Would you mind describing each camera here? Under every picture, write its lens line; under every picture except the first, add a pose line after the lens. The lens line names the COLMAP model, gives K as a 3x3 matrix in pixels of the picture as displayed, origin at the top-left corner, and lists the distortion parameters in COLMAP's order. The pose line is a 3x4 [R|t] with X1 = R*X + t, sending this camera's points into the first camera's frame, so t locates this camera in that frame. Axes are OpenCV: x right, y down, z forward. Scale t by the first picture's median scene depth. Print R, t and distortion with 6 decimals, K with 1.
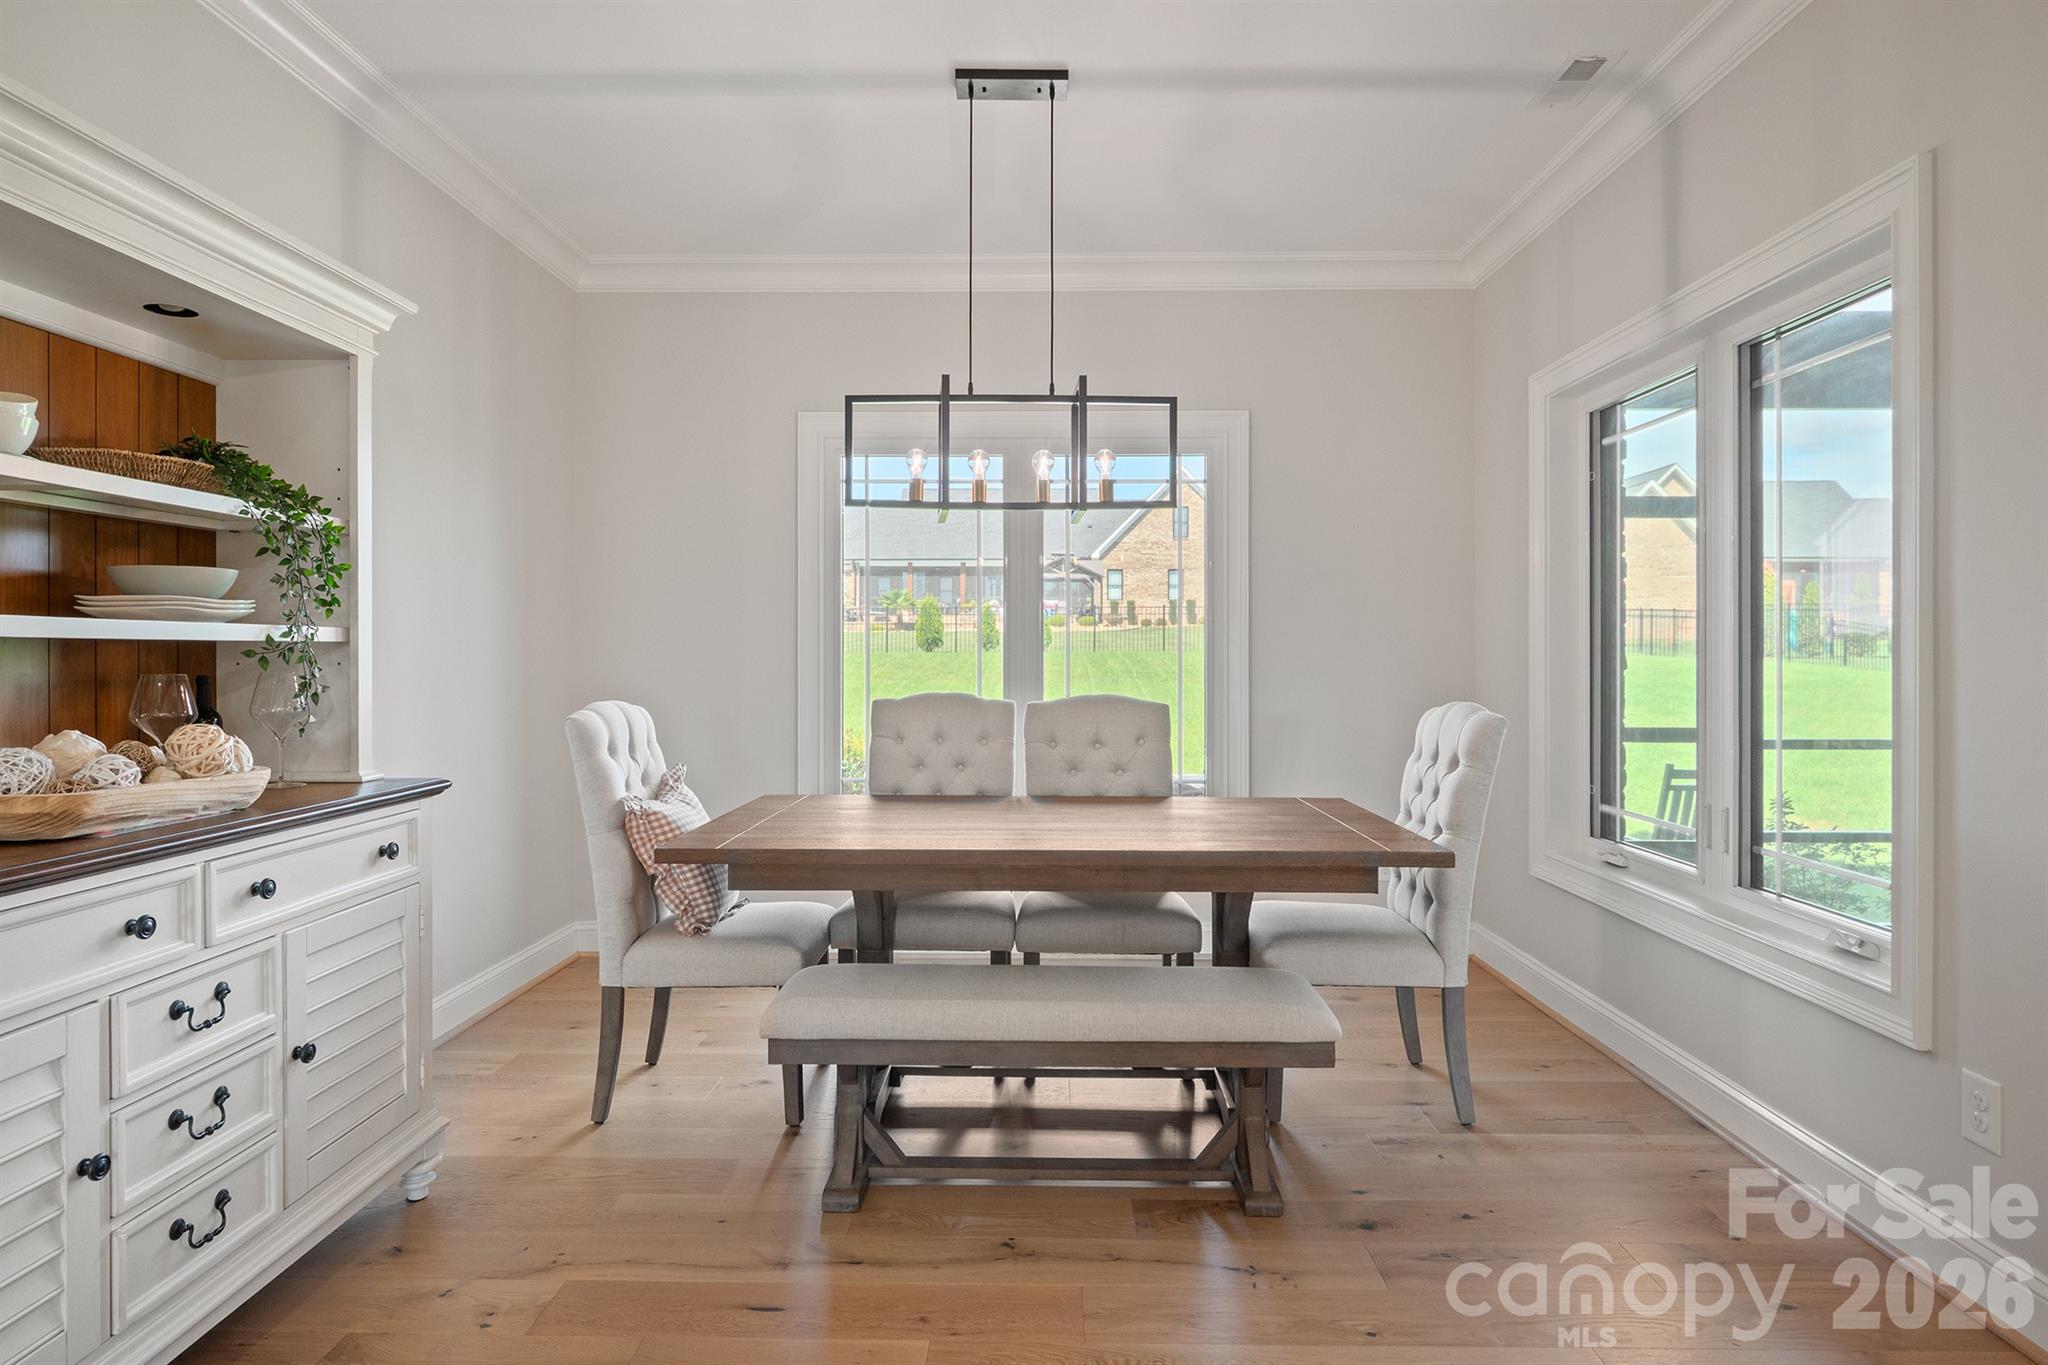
lens RADIAL K [[1161.0, 0, 1018.4], [0, 1161.0, 666.5], [0, 0, 1]] dist [-0.004887, -0.000662]
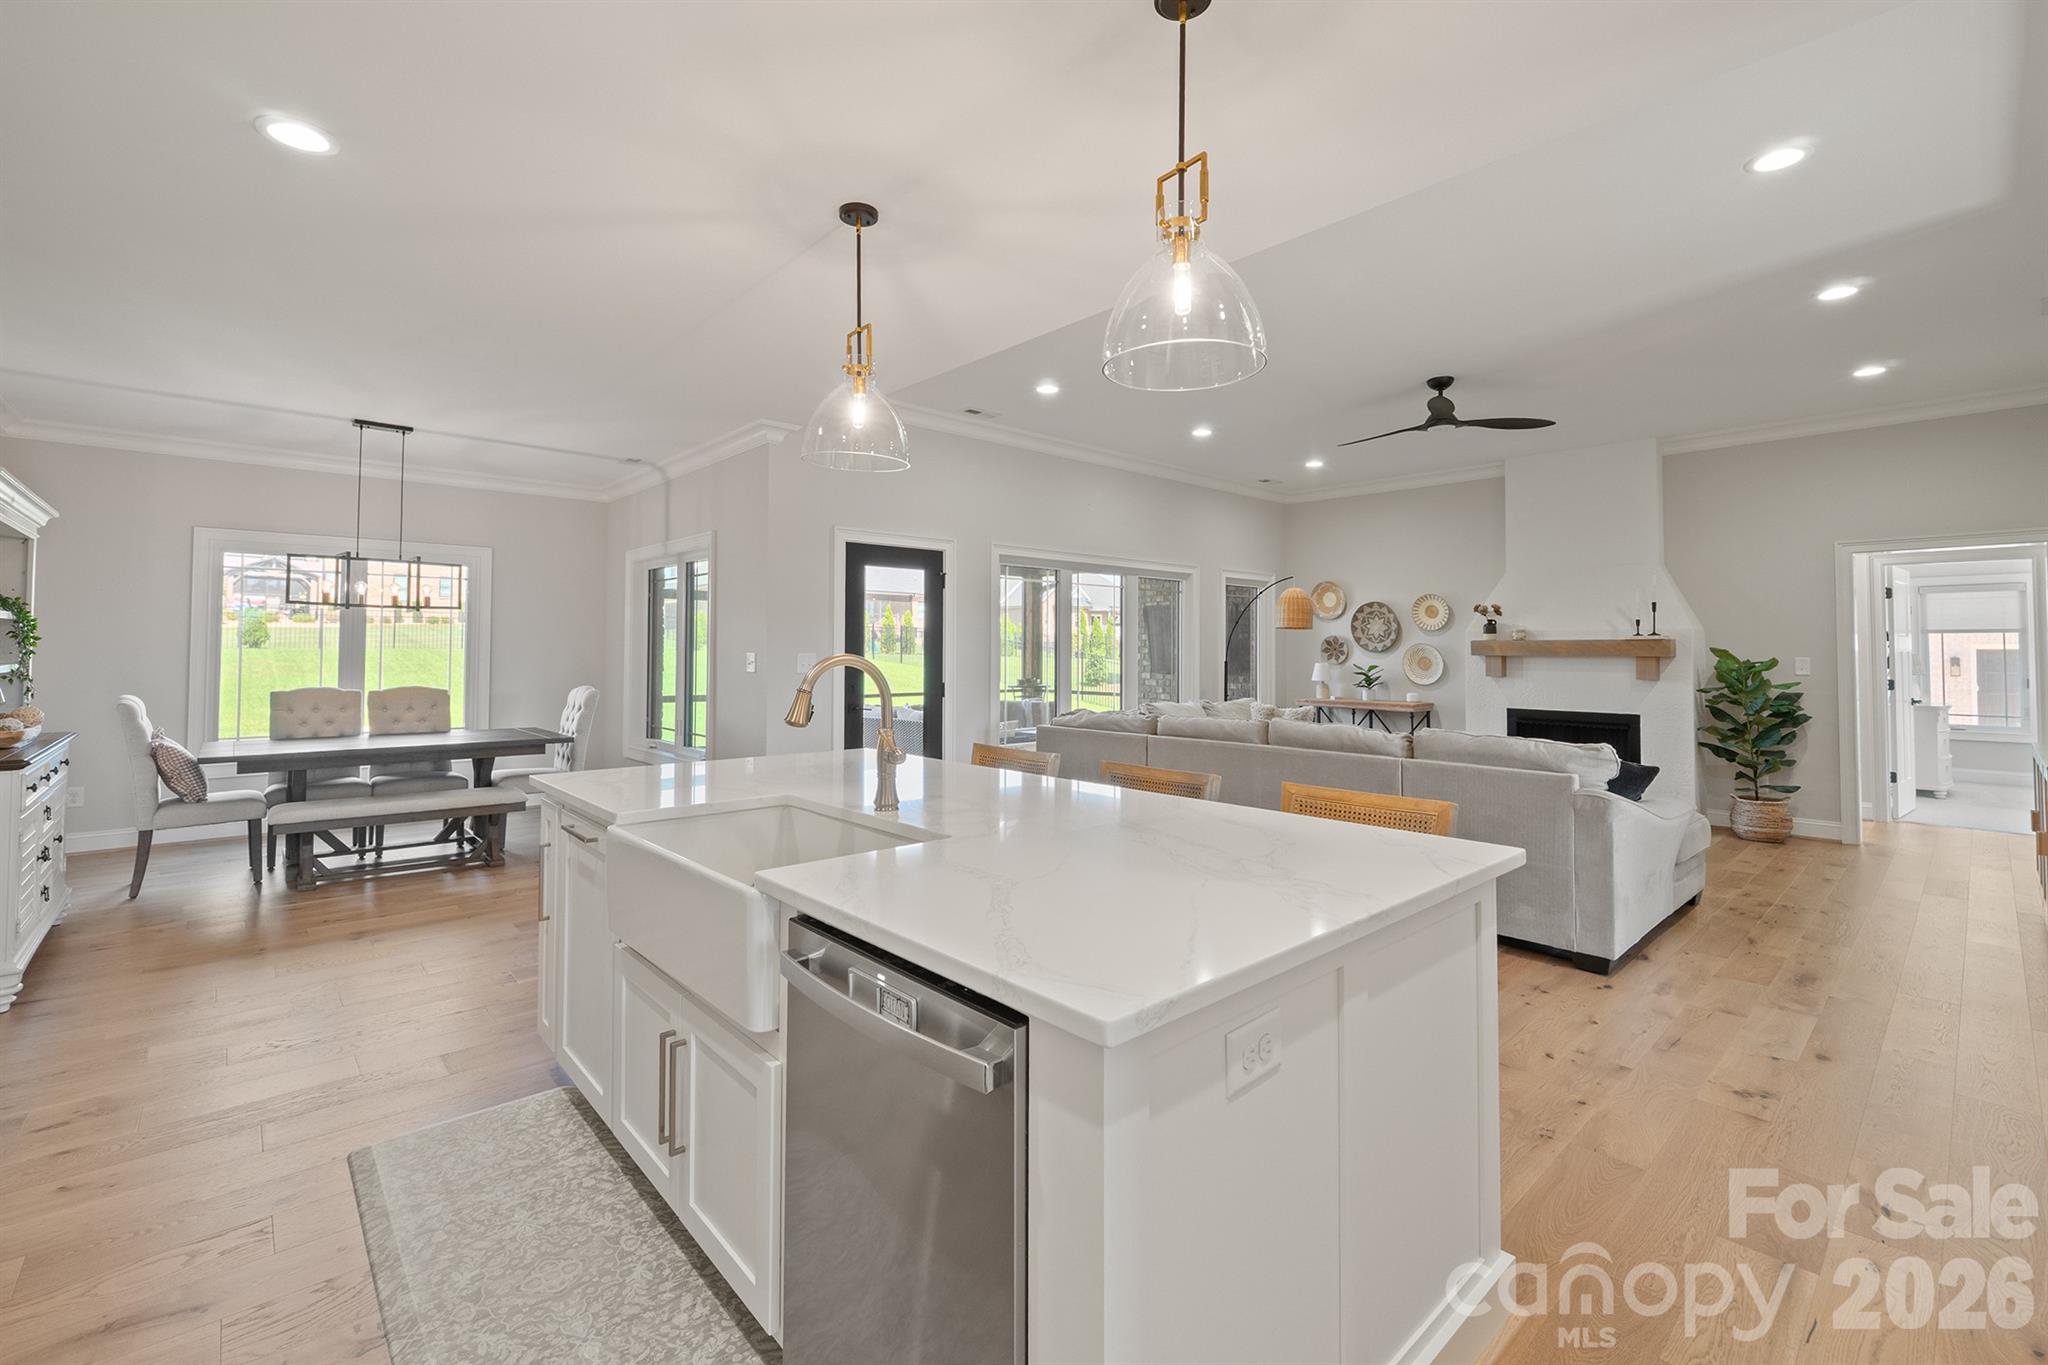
lens RADIAL K [[883.0, 0, 1039.6], [0, 883.0, 625.1], [0, 0, 1]] dist [-0.001028, -0.001235]
pose [[0.720330, 0.024369, 0.693203, -0.277971], [0.001319, 0.999333, -0.036501, -0.033844], [-0.693630, 0.027207, 0.719817, -1.206100]]
